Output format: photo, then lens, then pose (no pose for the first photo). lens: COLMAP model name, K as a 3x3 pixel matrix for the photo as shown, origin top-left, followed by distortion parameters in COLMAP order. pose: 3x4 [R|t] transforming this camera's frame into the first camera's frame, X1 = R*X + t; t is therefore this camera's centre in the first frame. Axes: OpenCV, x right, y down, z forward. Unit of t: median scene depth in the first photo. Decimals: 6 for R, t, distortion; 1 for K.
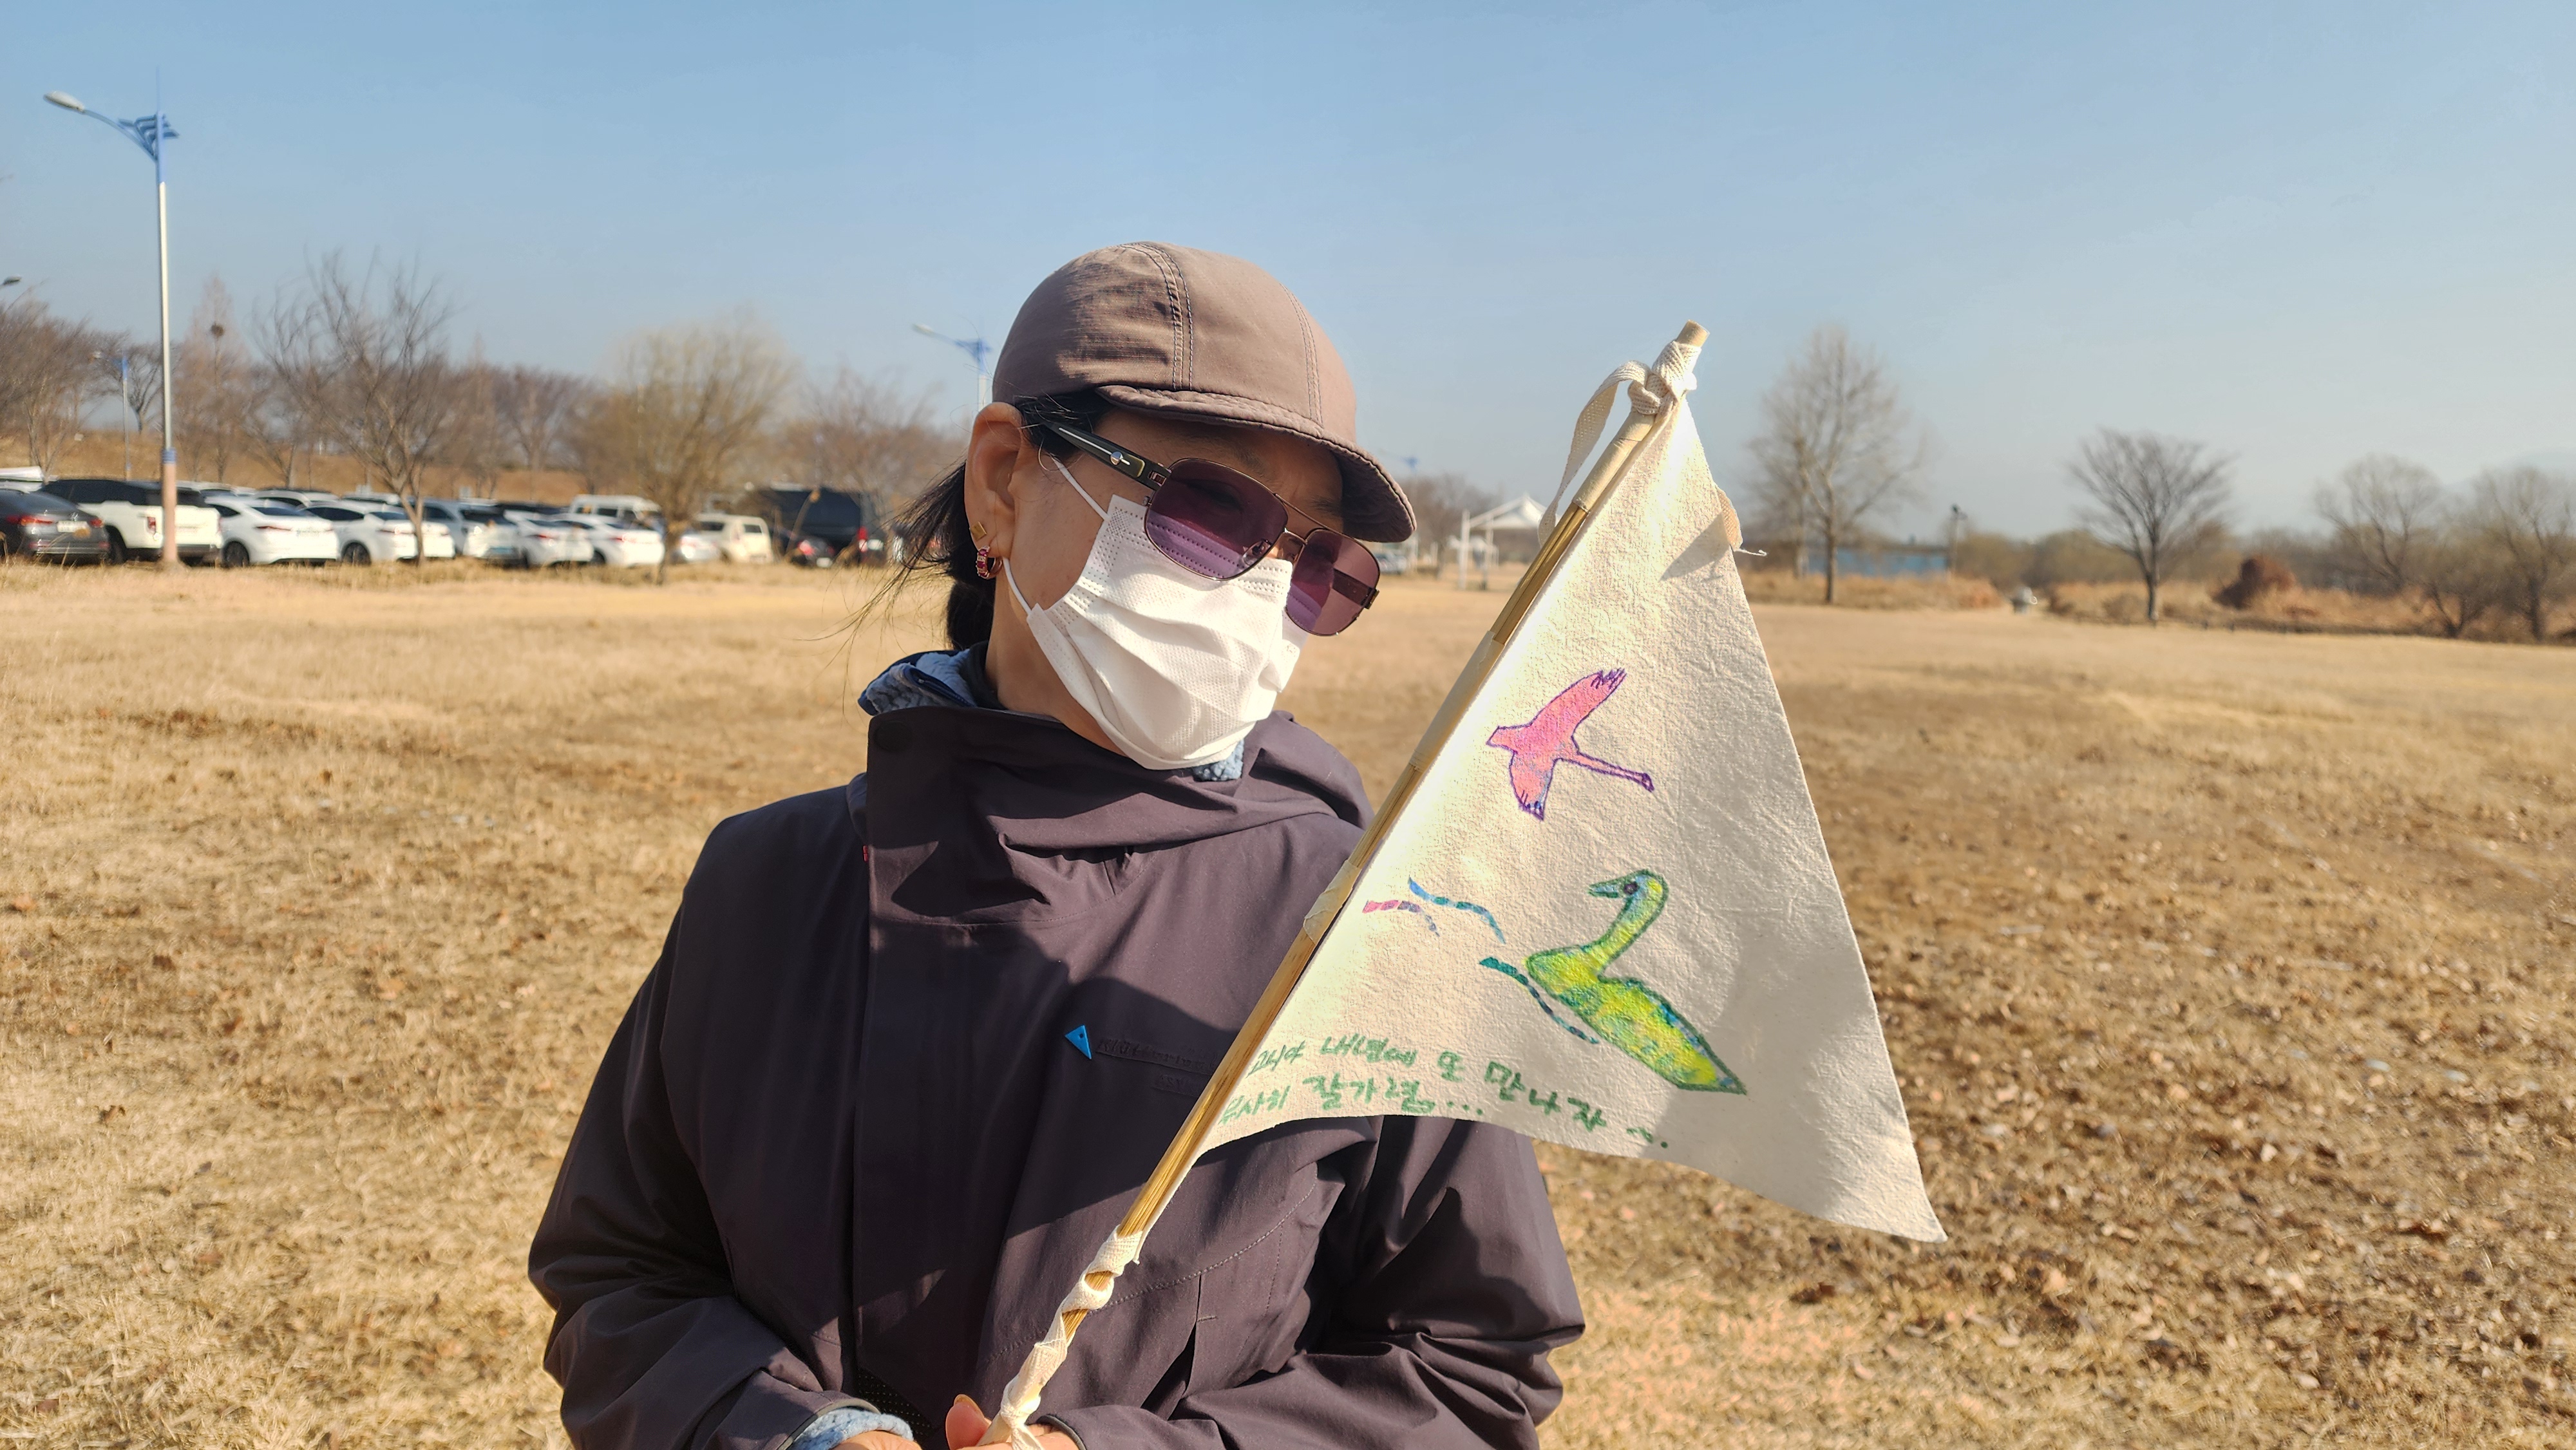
lens RADIAL K [[1749.2, 0, 1288.0], [0, 1749.2, 725.0], [0, 0, 1]] dist [0.022404, 0.002365]
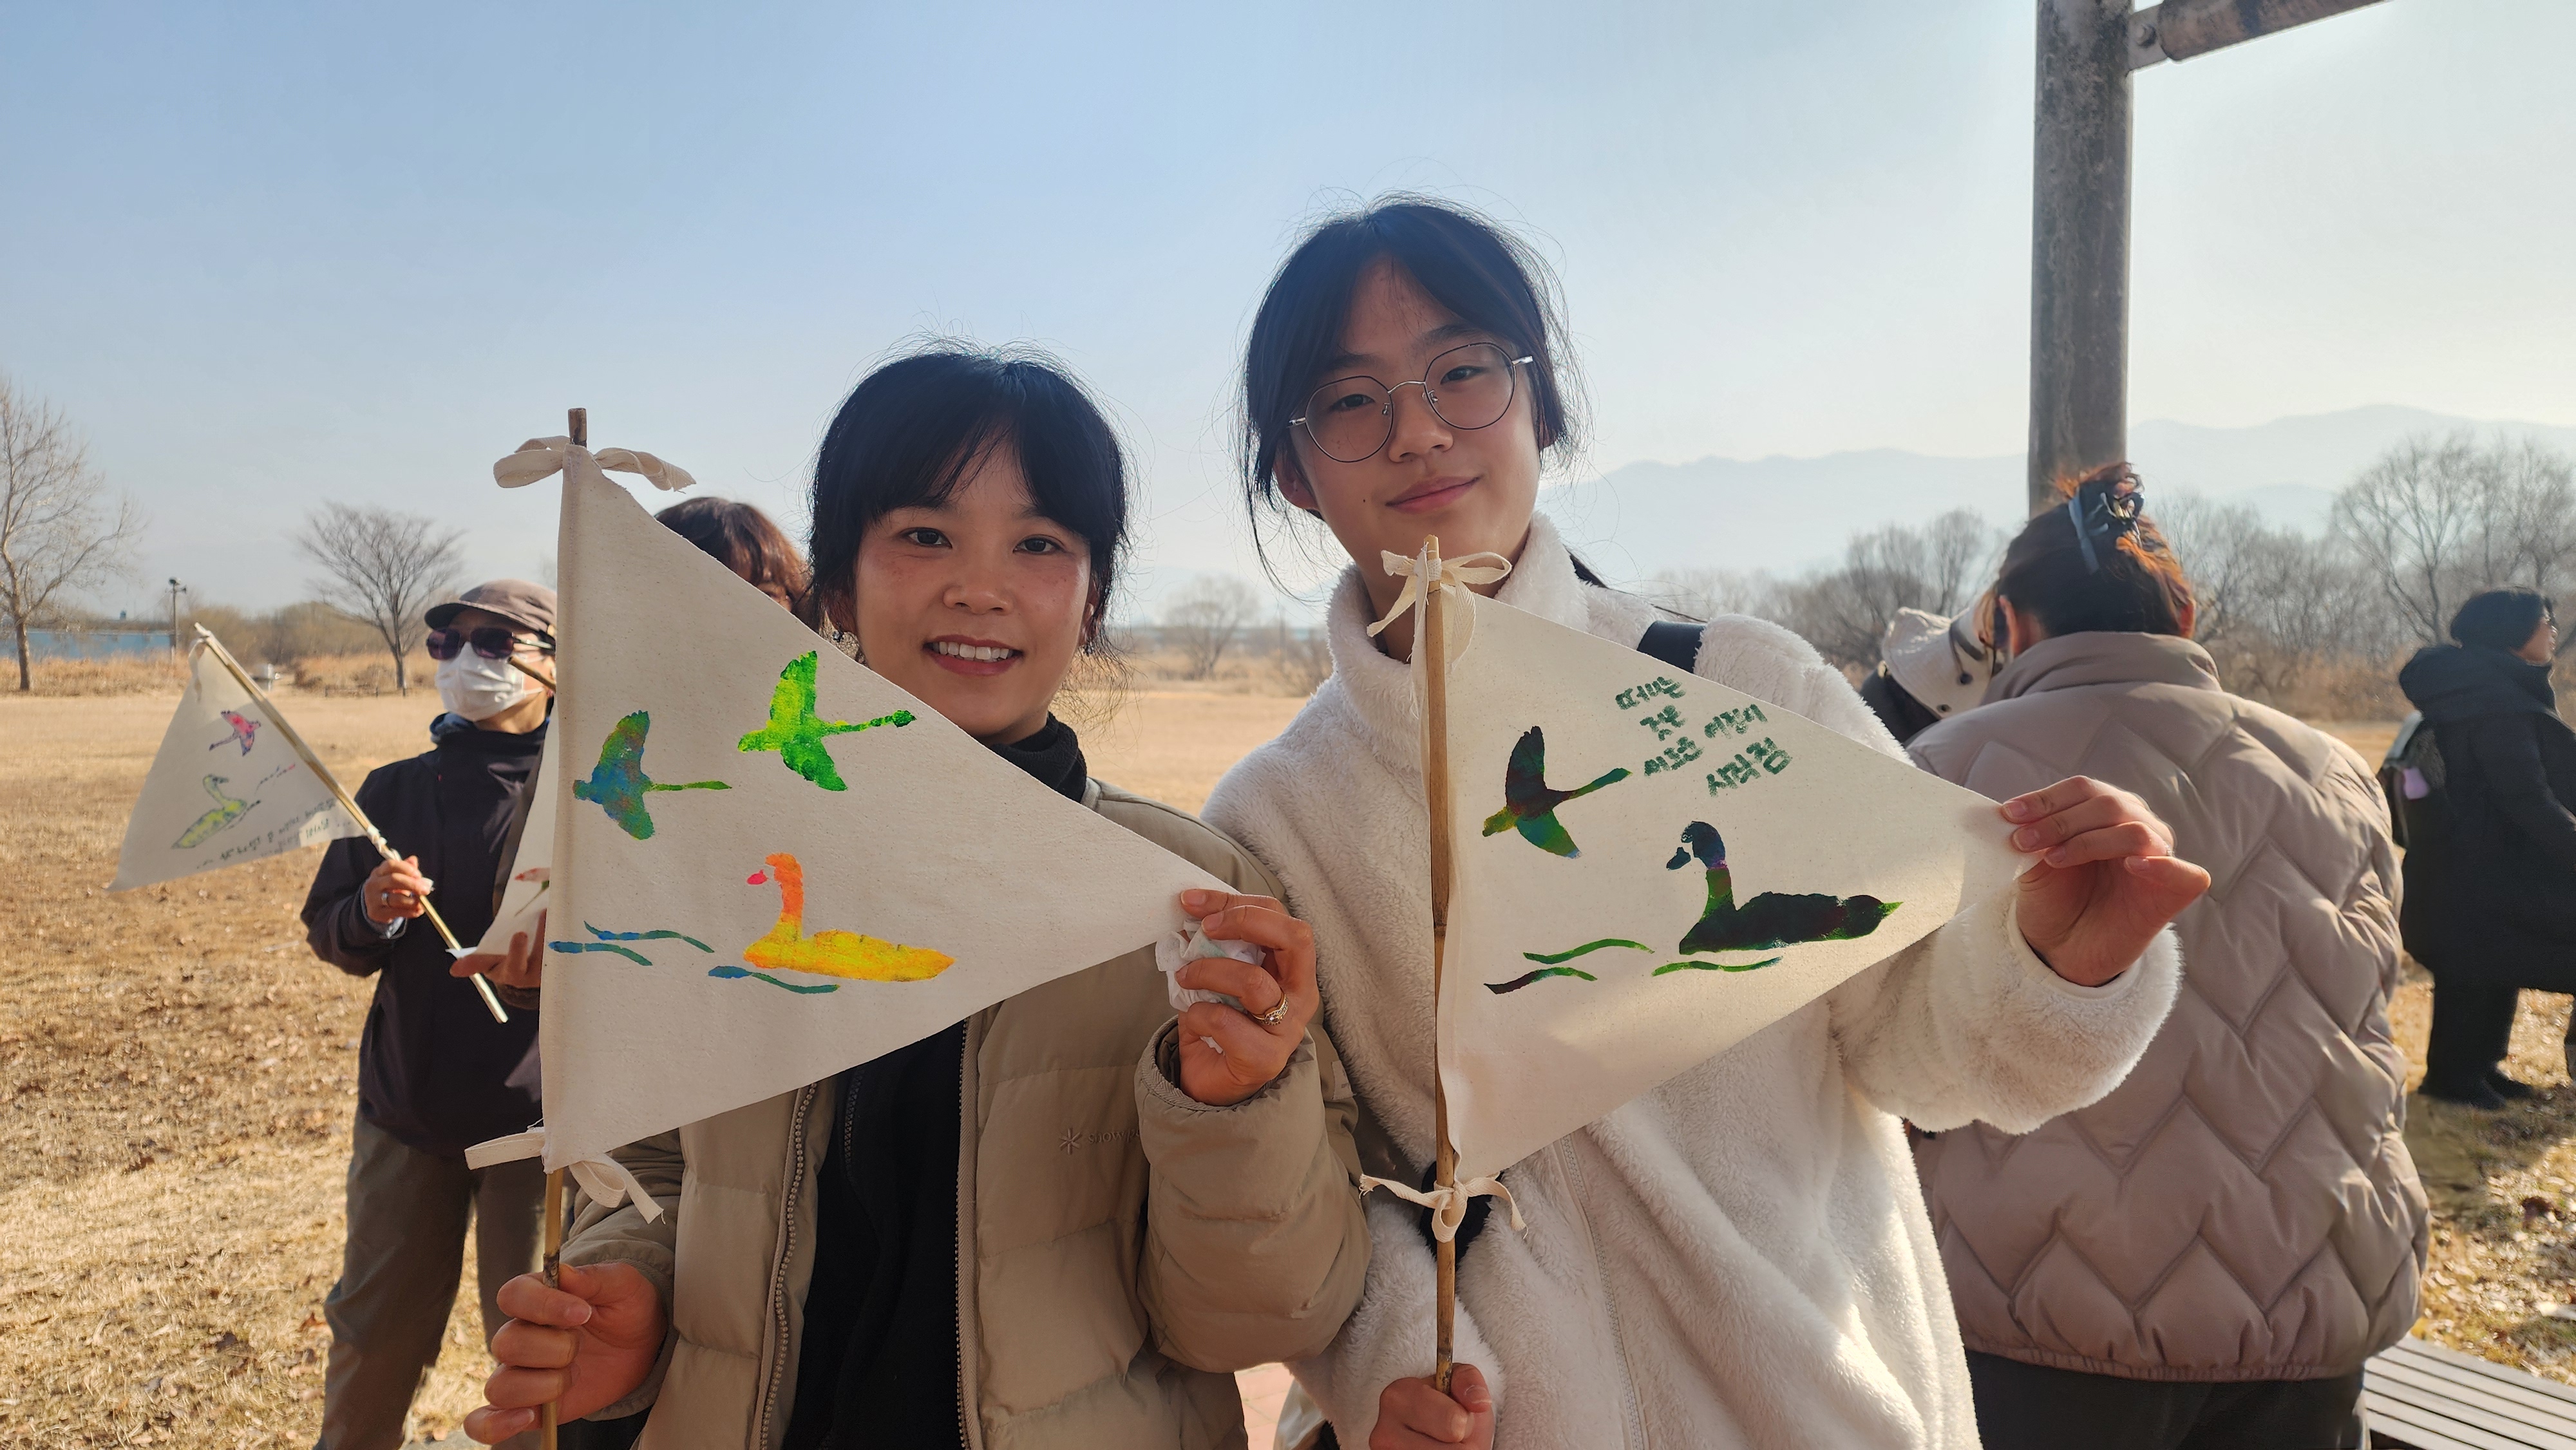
lens RADIAL K [[1744.3, 0, 1296.4], [0, 1744.3, 734.3], [0, 0, 1]] dist [0.070673, -0.060889]
pose [[0.603719, -0.078436, 0.793329, -0.054267], [0.105592, 0.994248, 0.017946, 0.009767], [-0.790173, 0.072935, 0.608529, -0.139915]]
